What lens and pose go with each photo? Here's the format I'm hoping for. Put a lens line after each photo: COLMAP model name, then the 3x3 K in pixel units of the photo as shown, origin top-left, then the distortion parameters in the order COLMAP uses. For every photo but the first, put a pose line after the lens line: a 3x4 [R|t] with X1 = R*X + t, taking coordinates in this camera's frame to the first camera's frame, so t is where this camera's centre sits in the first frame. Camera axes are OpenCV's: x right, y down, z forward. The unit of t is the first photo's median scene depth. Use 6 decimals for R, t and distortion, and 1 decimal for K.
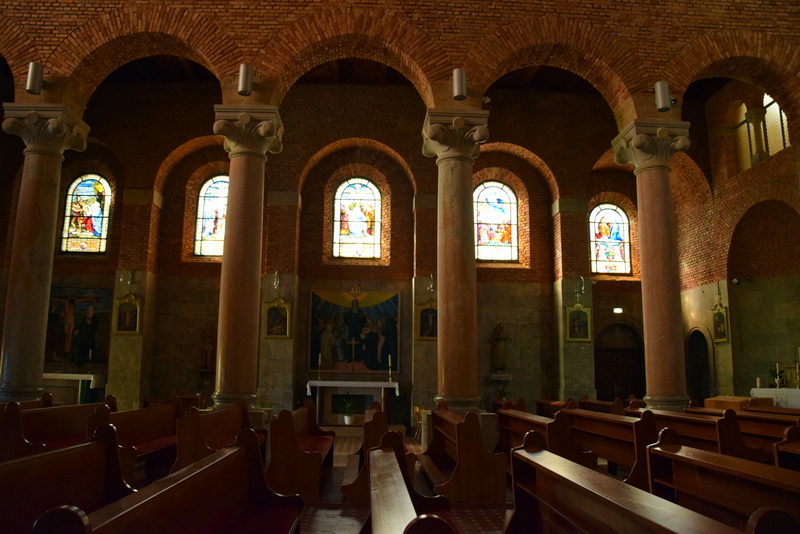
lens RADIAL K [[615.1, 0, 400.0], [0, 615.1, 267.0], [0, 0, 1]] dist [-0.164063, 0.120246]
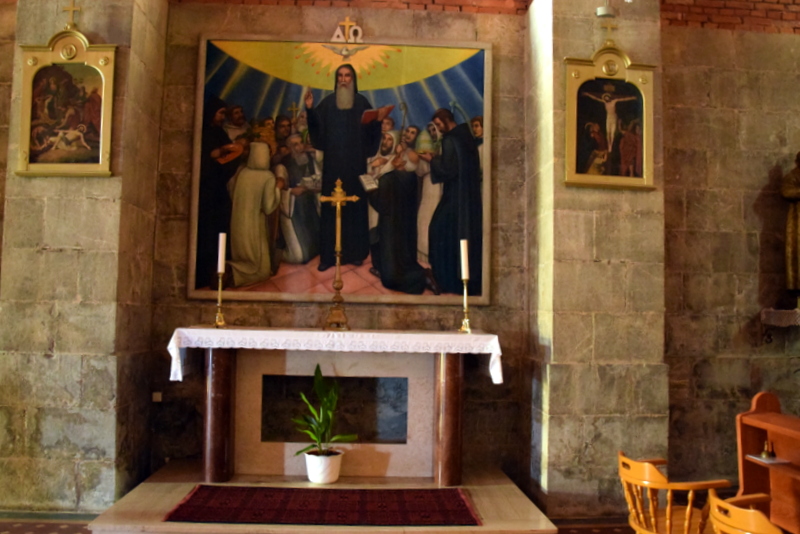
lens RADIAL K [[615.1, 0, 400.0], [0, 615.1, 267.0], [0, 0, 1]] dist [-0.164063, 0.120246]
pose [[0.999842, 0.008256, 0.015773, -0.056087], [-0.009878, 0.994353, 0.105658, 0.137037], [-0.014812, -0.105797, 0.994277, 0.775085]]
